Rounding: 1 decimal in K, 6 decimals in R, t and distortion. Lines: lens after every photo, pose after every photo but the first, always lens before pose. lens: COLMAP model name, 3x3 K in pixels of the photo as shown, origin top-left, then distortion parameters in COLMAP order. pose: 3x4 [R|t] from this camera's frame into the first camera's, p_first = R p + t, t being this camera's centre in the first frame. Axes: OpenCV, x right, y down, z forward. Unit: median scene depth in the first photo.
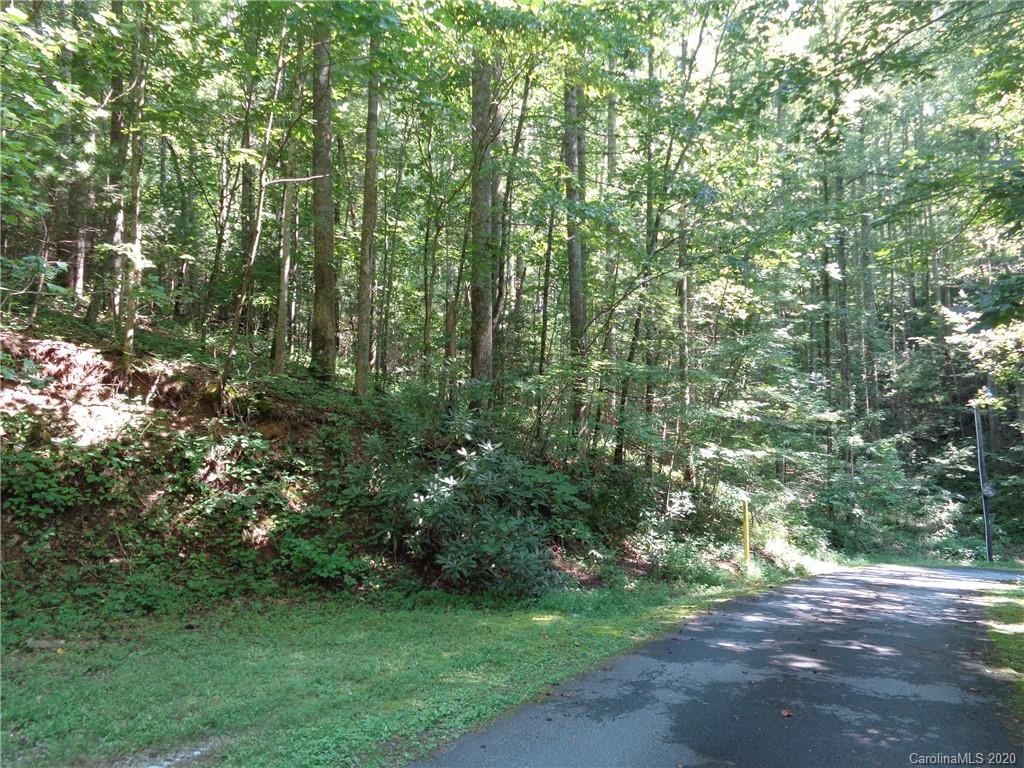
lens RADIAL K [[755.1, 0, 510.8], [0, 755.1, 381.2], [0, 0, 1]] dist [0.003980, 0.004352]
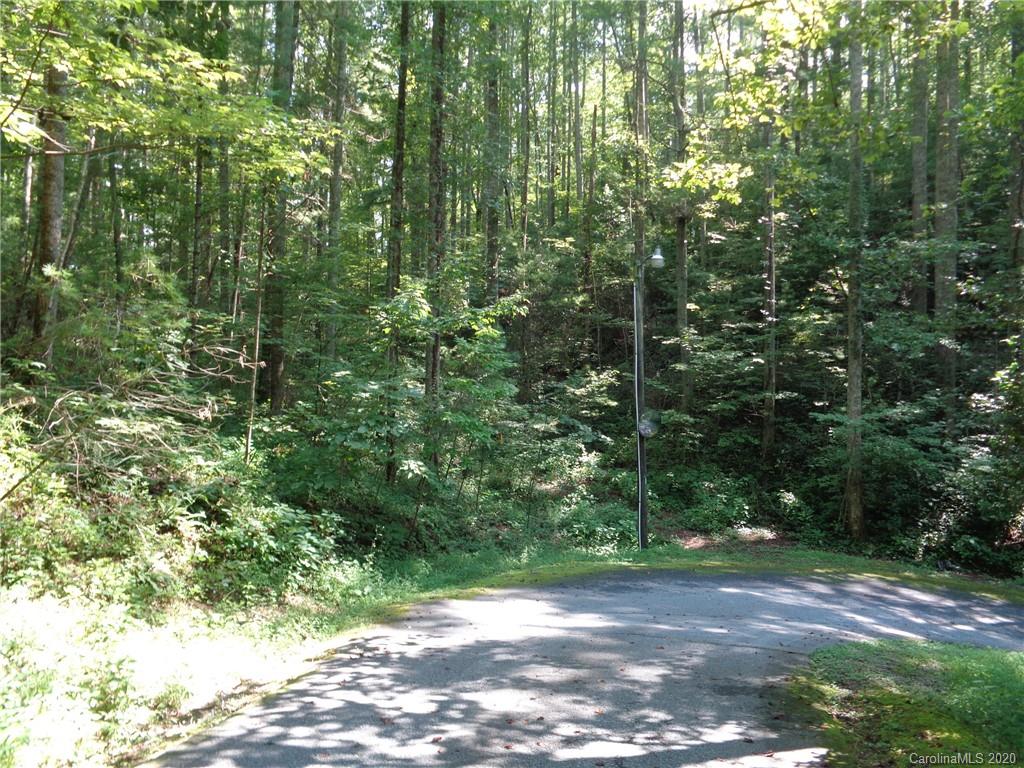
lens RADIAL K [[755.1, 0, 510.8], [0, 755.1, 381.2], [0, 0, 1]] dist [0.003980, 0.004352]
pose [[0.900852, 0.045240, 0.431763, 0.245558], [-0.064759, 0.997432, 0.030604, 0.085800], [-0.429270, -0.055530, 0.901468, 0.453362]]
